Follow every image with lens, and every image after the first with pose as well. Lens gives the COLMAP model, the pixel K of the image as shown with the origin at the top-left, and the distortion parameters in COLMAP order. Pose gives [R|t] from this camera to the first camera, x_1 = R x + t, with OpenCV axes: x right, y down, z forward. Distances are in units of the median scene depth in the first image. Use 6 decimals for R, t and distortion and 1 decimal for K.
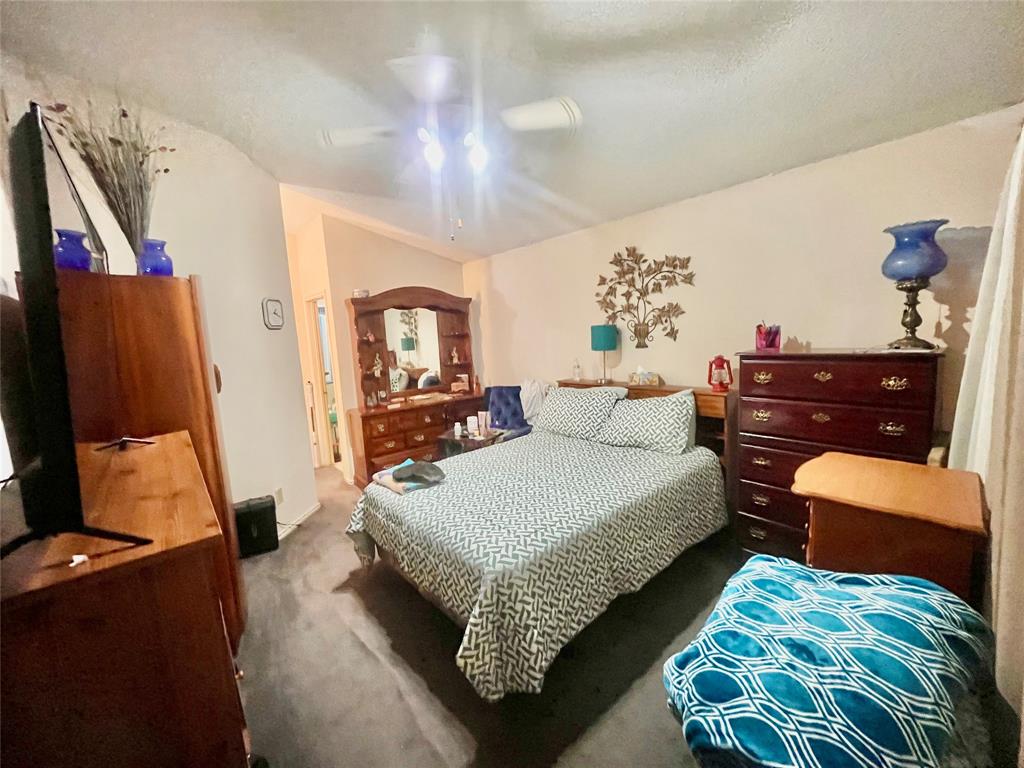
lens RADIAL K [[410.1, 0, 512.9], [0, 410.1, 382.9], [0, 0, 1]] dist [-0.002136, -0.000551]
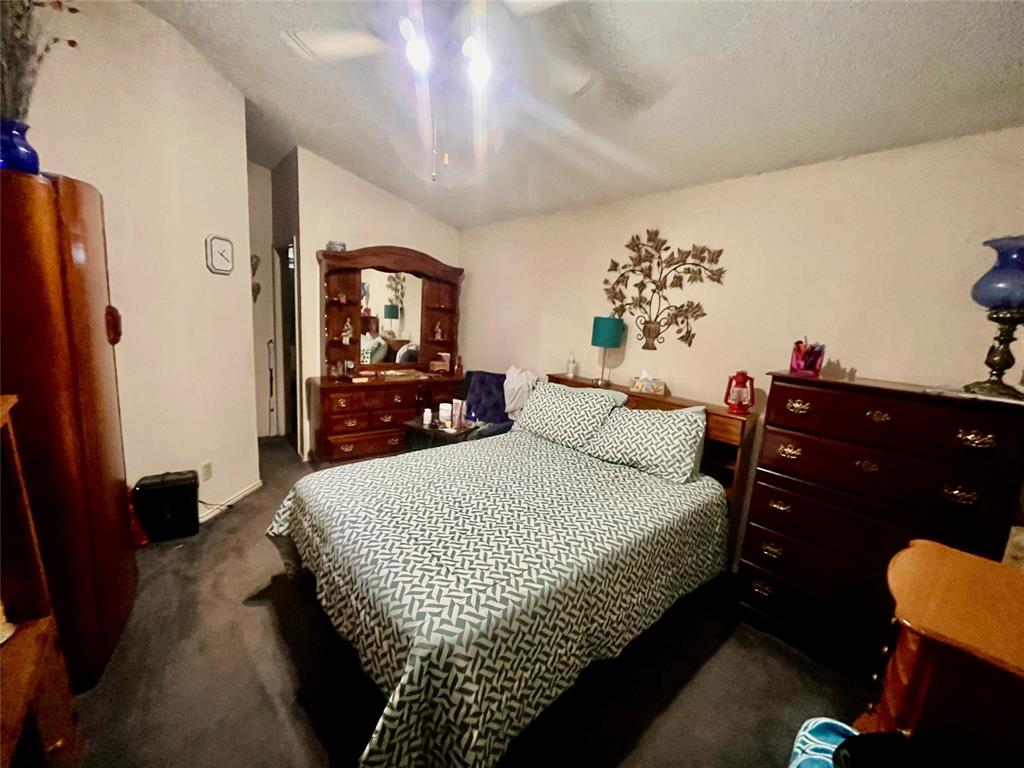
lens RADIAL K [[410.1, 0, 513.0], [0, 410.1, 382.3], [0, 0, 1]] dist [-0.002136, -0.000551]
pose [[0.992439, 0.119146, 0.029479, 0.015580], [-0.120316, 0.991857, 0.041759, -0.023618], [-0.024264, -0.044990, 0.998693, 0.181018]]
